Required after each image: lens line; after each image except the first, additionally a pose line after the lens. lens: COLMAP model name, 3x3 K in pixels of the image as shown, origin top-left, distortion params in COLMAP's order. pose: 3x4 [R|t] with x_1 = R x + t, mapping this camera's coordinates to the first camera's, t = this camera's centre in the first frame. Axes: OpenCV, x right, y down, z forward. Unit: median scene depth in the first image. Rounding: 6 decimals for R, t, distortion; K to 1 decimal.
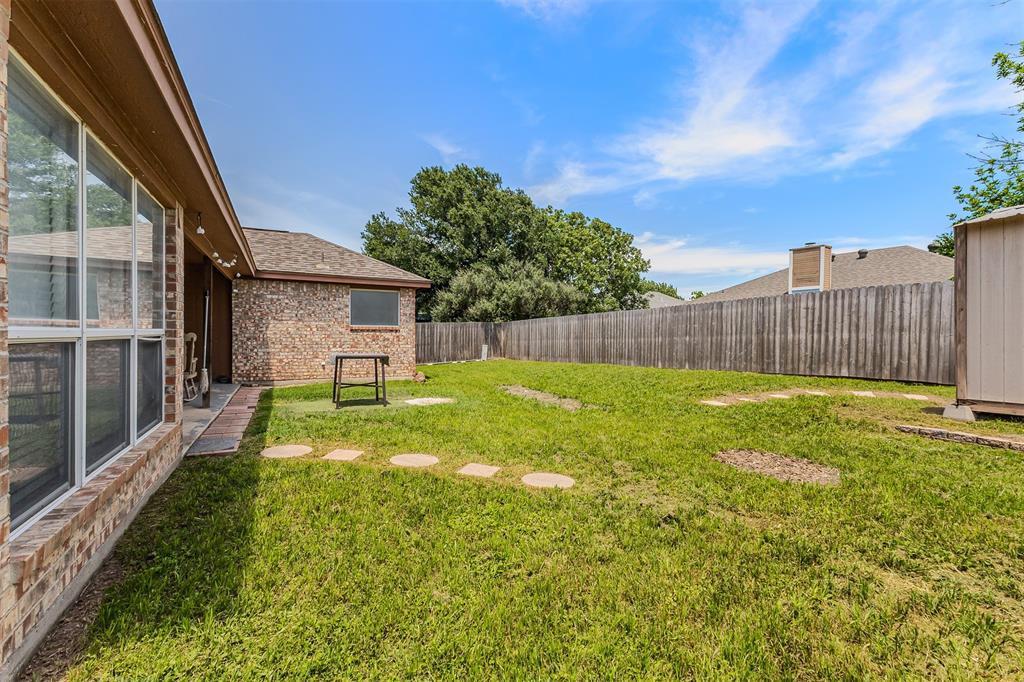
lens RADIAL K [[479.5, 0, 512.3], [0, 479.5, 340.3], [0, 0, 1]] dist [0.002345, -0.000319]
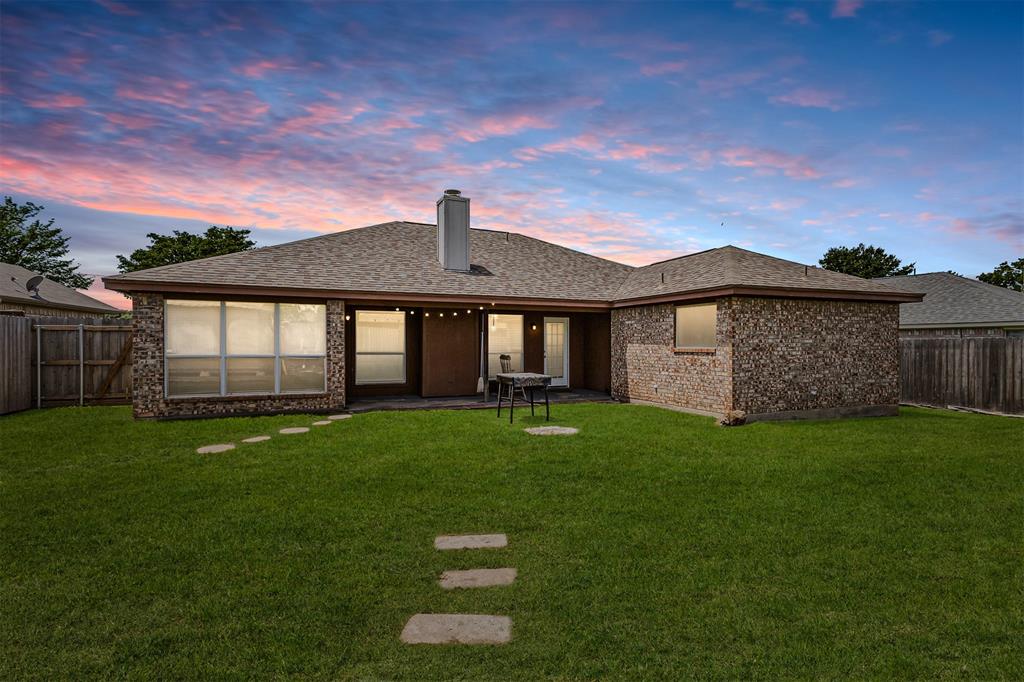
lens RADIAL K [[479.5, 0, 511.4], [0, 479.5, 345.2], [0, 0, 1]] dist [0.002345, -0.000319]
pose [[-0.079334, -0.008504, -0.996812, 0.625521], [-0.013767, 0.999878, -0.007434, -0.025680], [0.996753, 0.013134, -0.079441, 0.810857]]
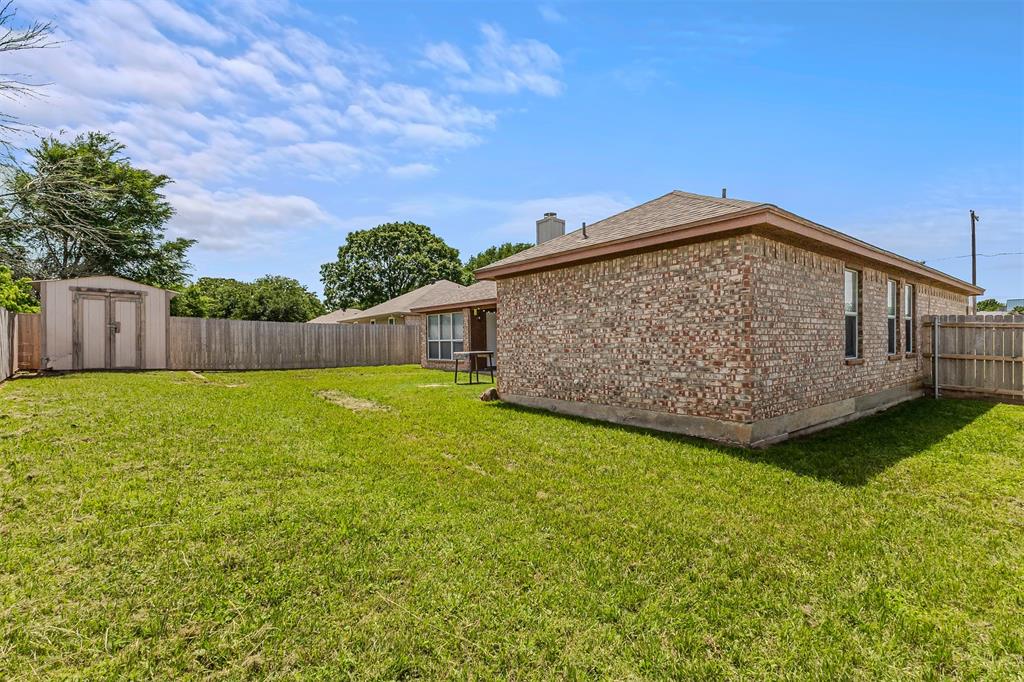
lens RADIAL K [[479.5, 0, 512.7], [0, 479.5, 342.6], [0, 0, 1]] dist [0.002345, -0.000319]
pose [[-0.974331, -0.002615, -0.225103, -0.042616], [-0.004772, 0.999948, 0.009037, -0.015313], [0.225068, 0.009880, -0.974293, 1.951420]]
